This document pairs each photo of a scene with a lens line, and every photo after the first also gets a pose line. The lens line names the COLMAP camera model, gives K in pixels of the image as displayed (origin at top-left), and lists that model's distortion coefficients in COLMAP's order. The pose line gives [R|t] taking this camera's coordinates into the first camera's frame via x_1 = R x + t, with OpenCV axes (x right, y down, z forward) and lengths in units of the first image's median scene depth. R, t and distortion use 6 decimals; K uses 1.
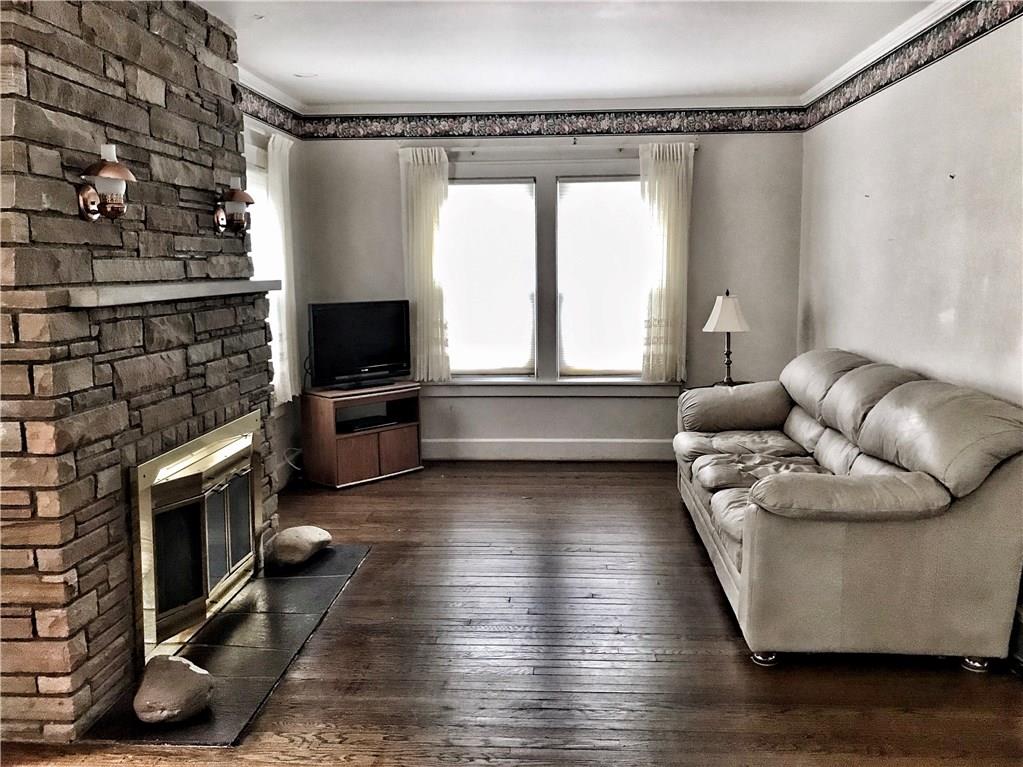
lens RADIAL K [[852.2, 0, 523.4], [0, 852.2, 364.8], [0, 0, 1]] dist [0.015297, -0.001842]
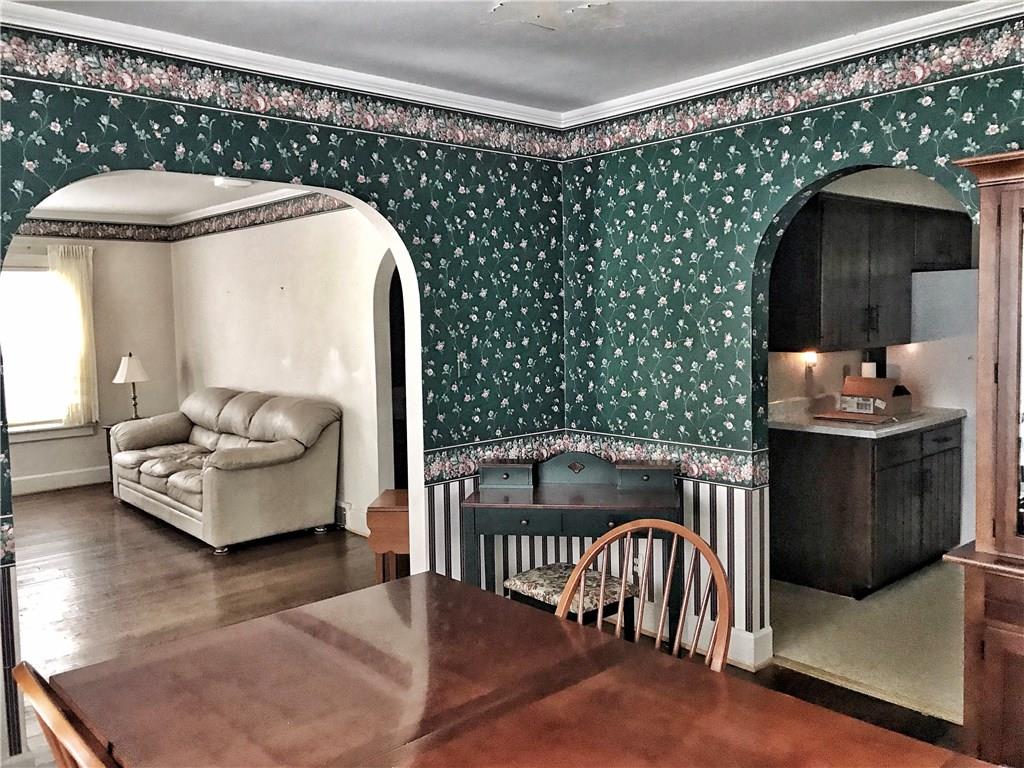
lens RADIAL K [[853.1, 0, 512.4], [0, 853.1, 382.8], [0, 0, 1]] dist [0.015297, -0.001842]
pose [[0.707463, -0.066980, 0.703569, -0.353035], [0.097701, 0.995210, -0.003498, 0.032064], [-0.699964, 0.071214, 0.710618, -0.499423]]
